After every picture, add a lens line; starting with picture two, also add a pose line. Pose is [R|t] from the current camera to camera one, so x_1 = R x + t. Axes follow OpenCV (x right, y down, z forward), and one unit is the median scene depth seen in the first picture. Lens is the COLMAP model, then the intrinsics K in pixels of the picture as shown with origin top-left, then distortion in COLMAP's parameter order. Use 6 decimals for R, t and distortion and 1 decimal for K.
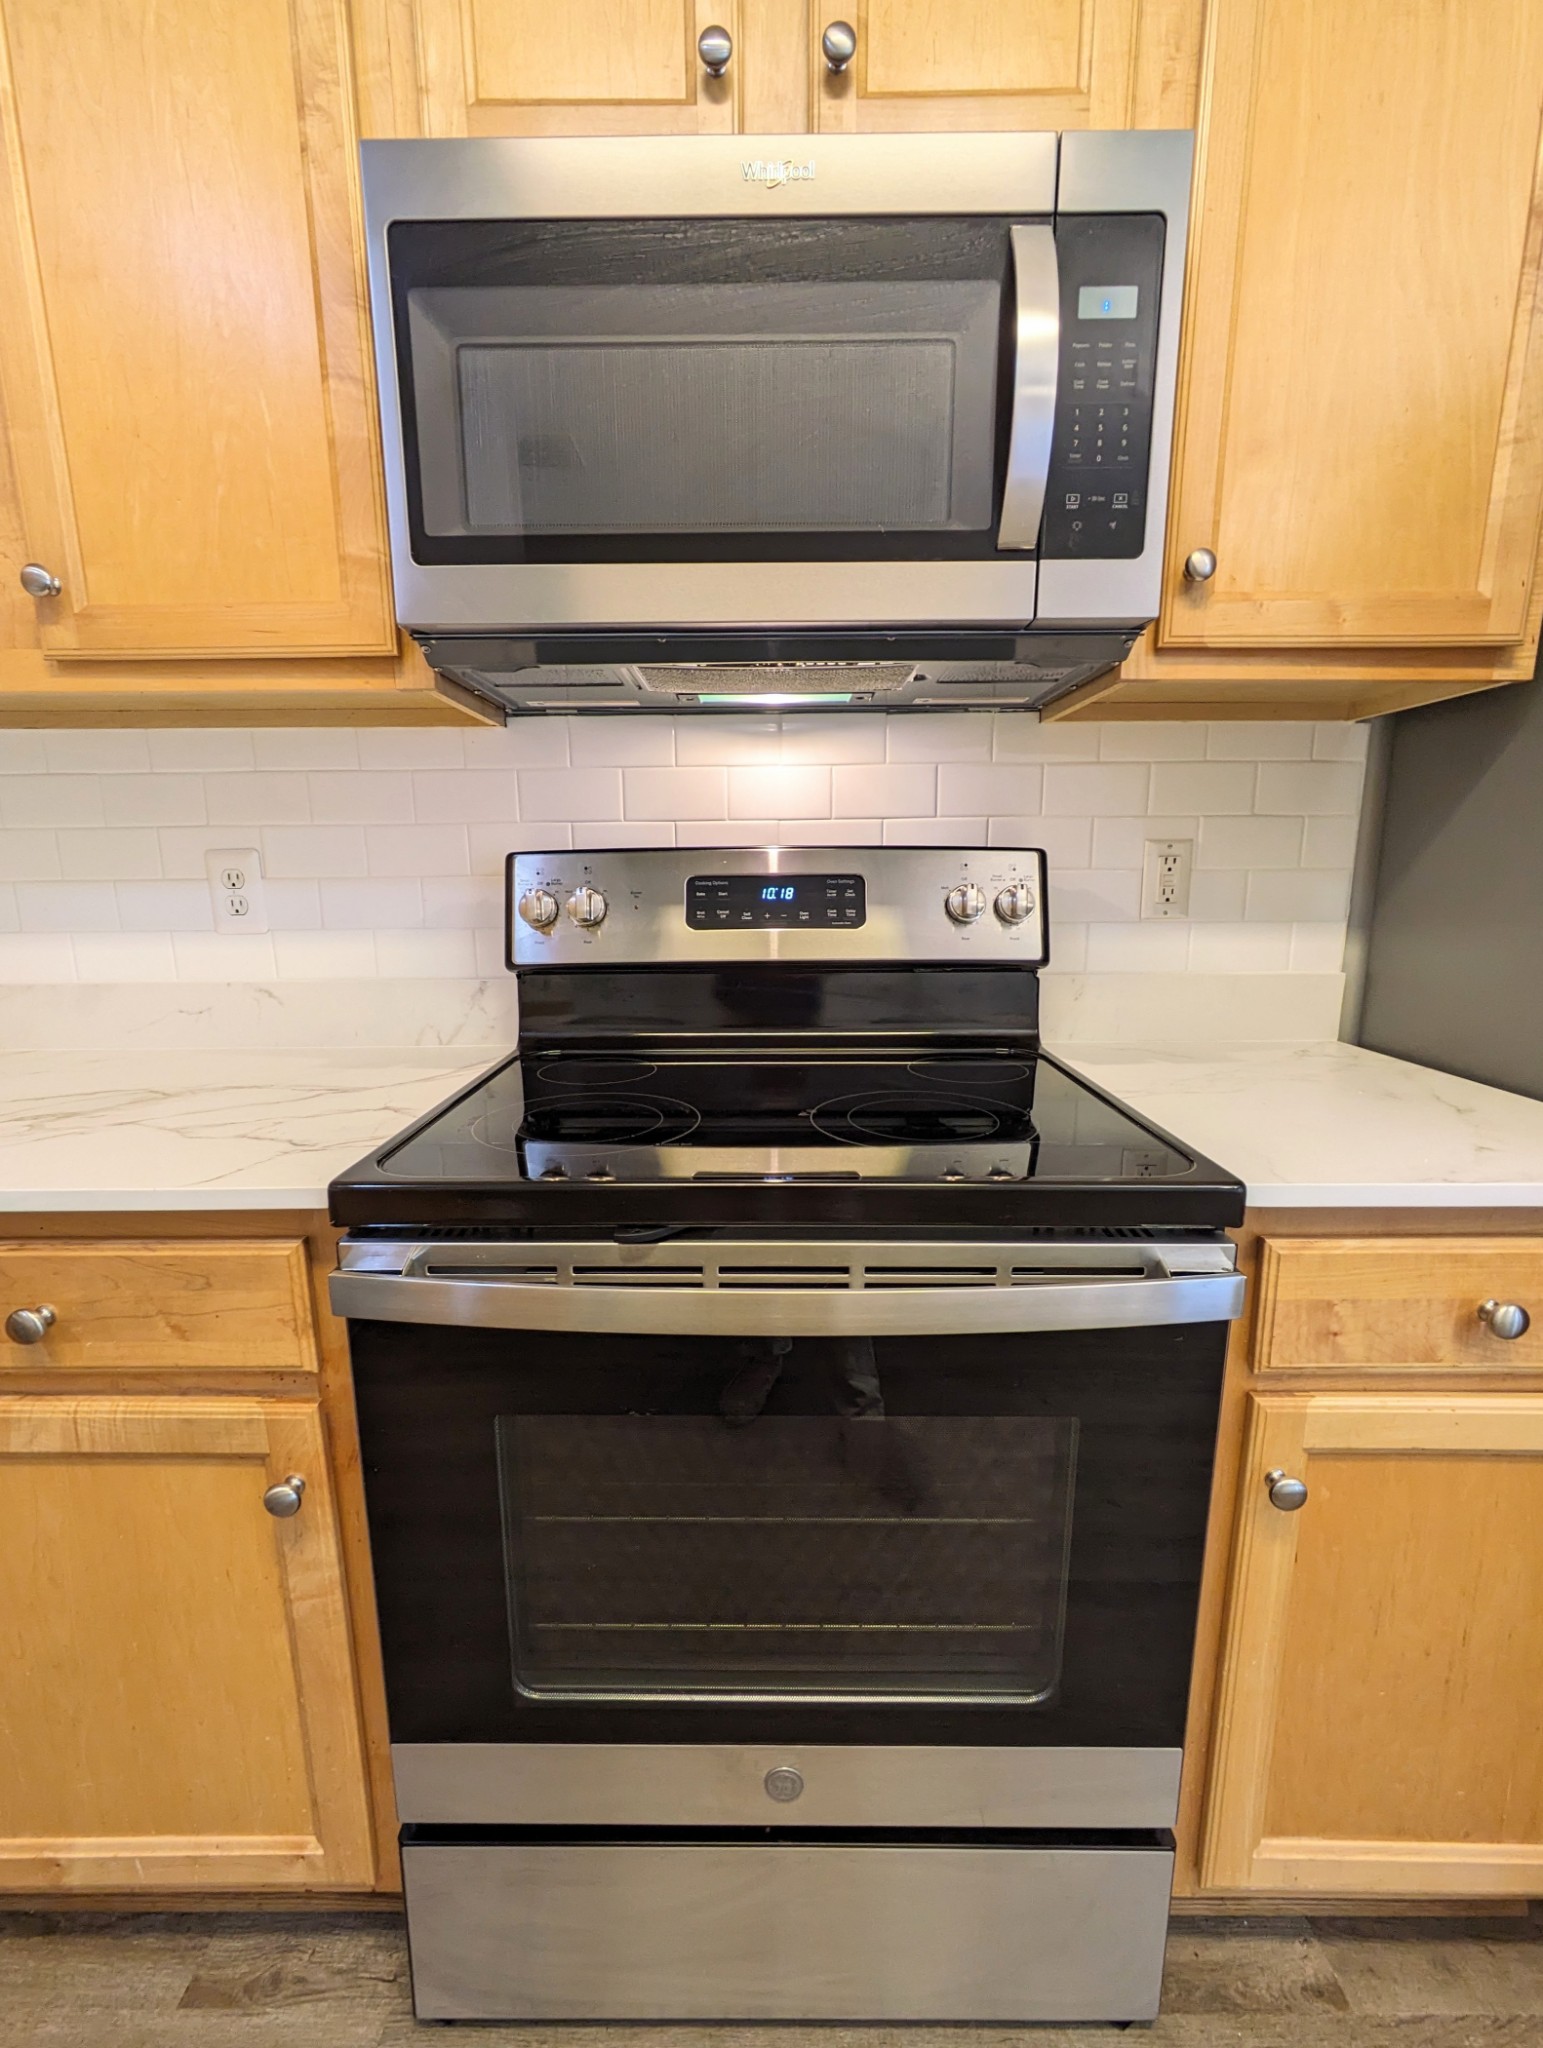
lens RADIAL K [[819.9, 0, 731.7], [0, 819.9, 1021.2], [0, 0, 1]] dist [0.001991, 0.002359]
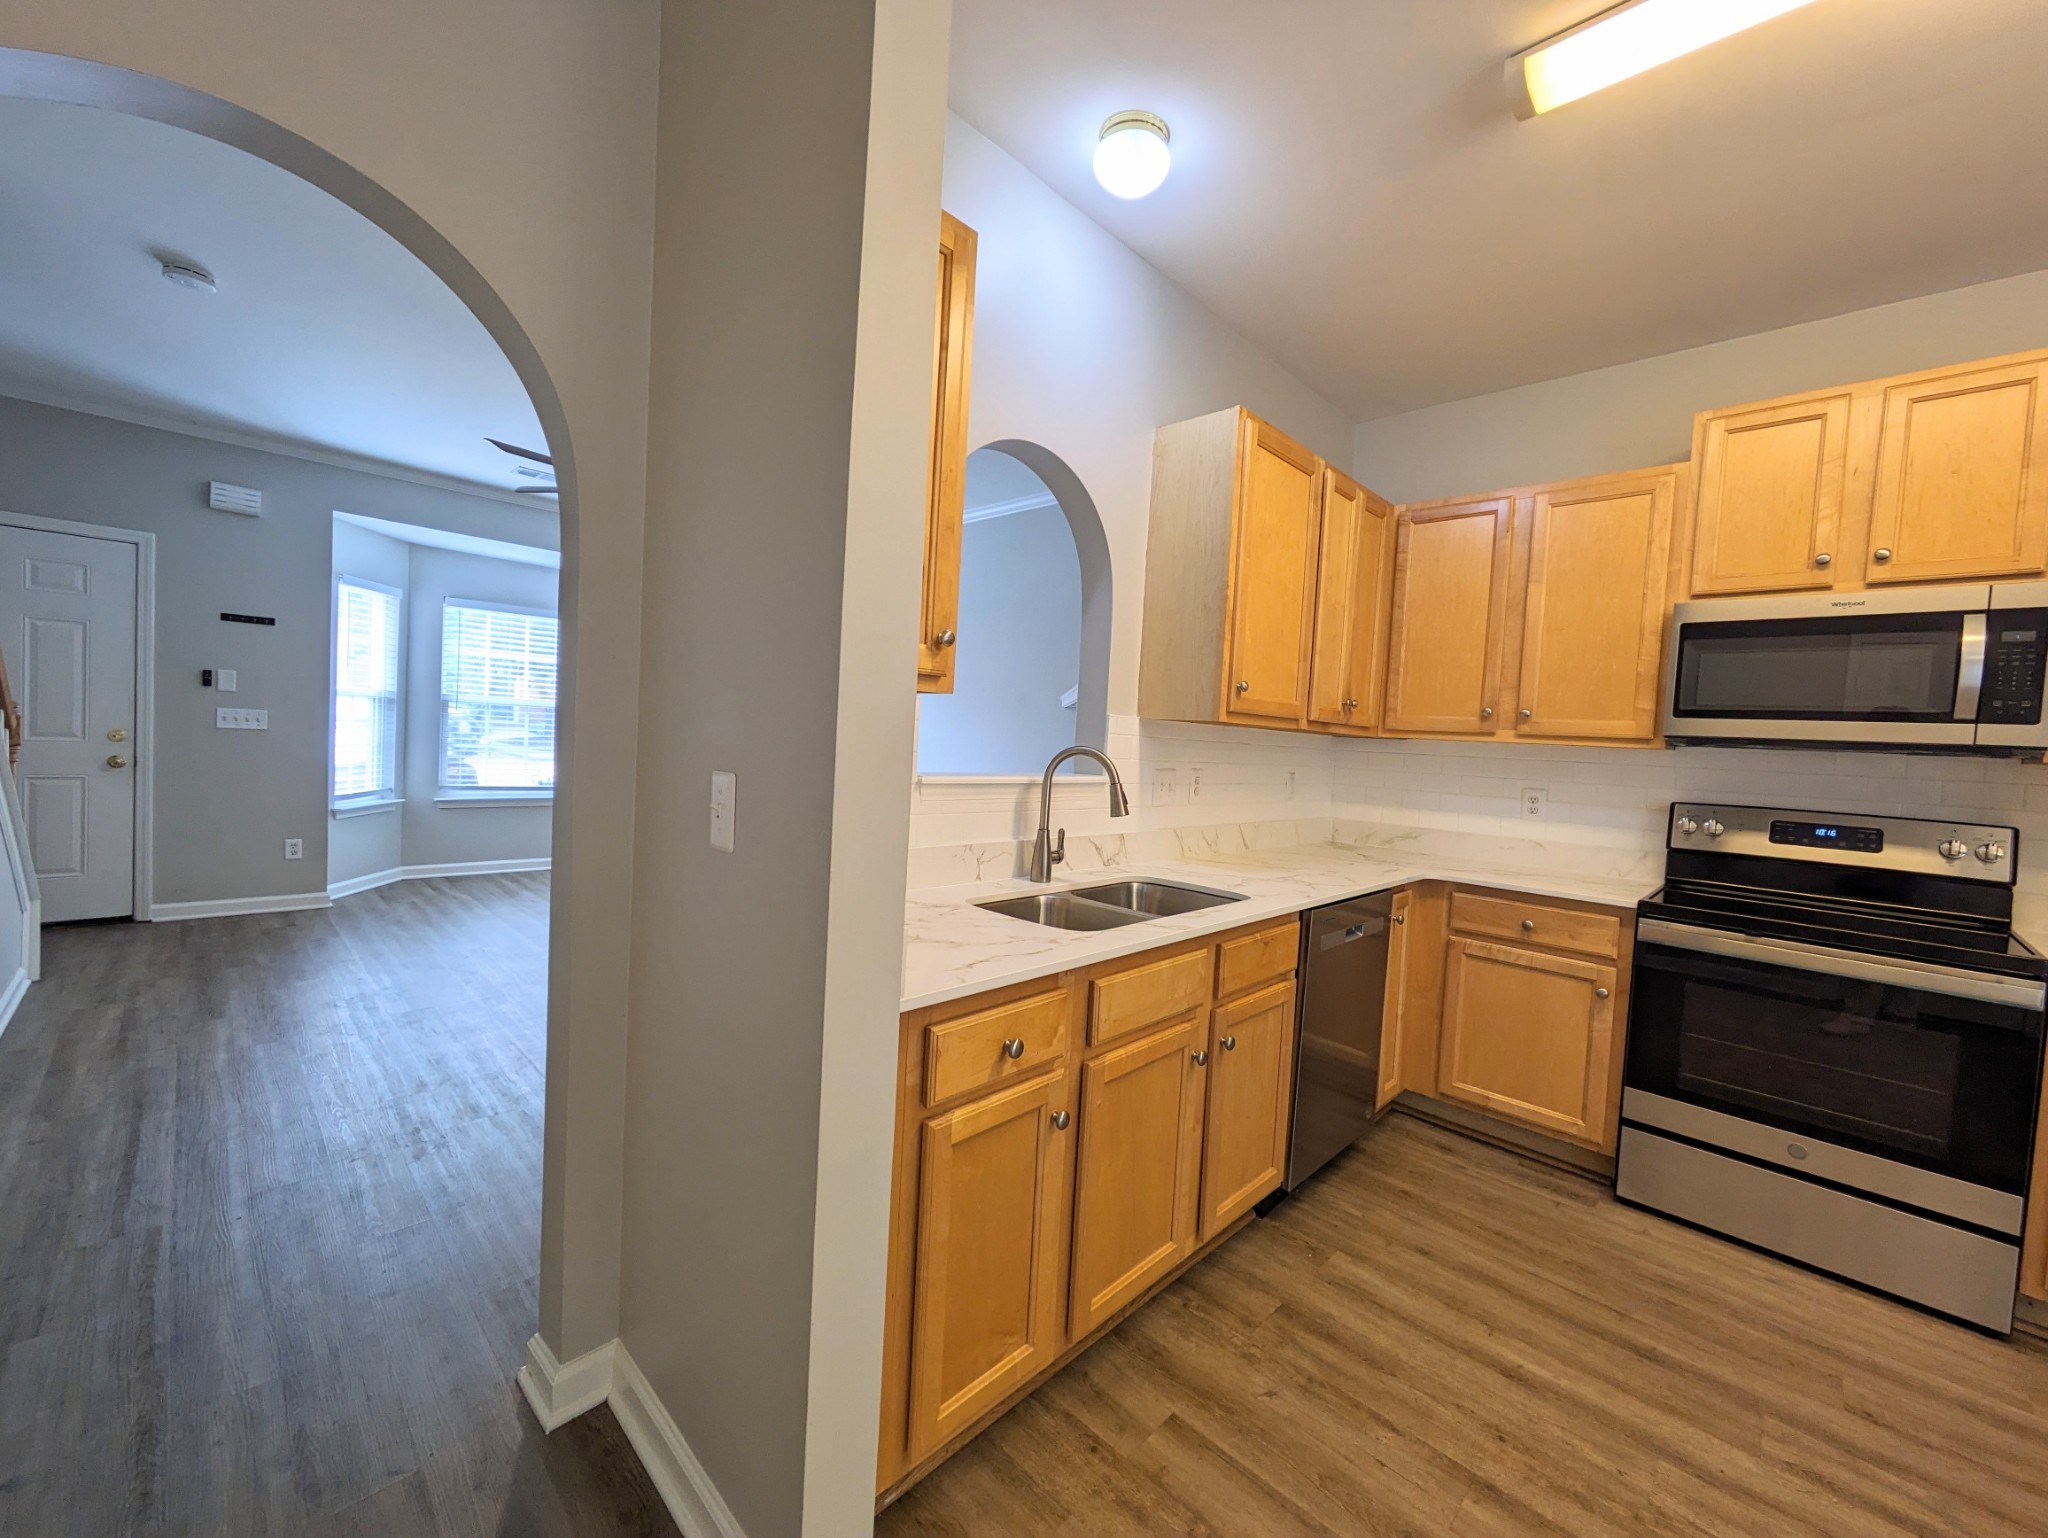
lens RADIAL K [[819.9, 0, 1020.5], [0, 819.9, 772.4], [0, 0, 1]] dist [0.001991, 0.002359]
pose [[0.739957, 0.079510, -0.667939, -0.112766], [-0.175379, 0.981449, -0.077459, 0.329810], [0.649389, 0.174459, 0.740174, -2.883277]]
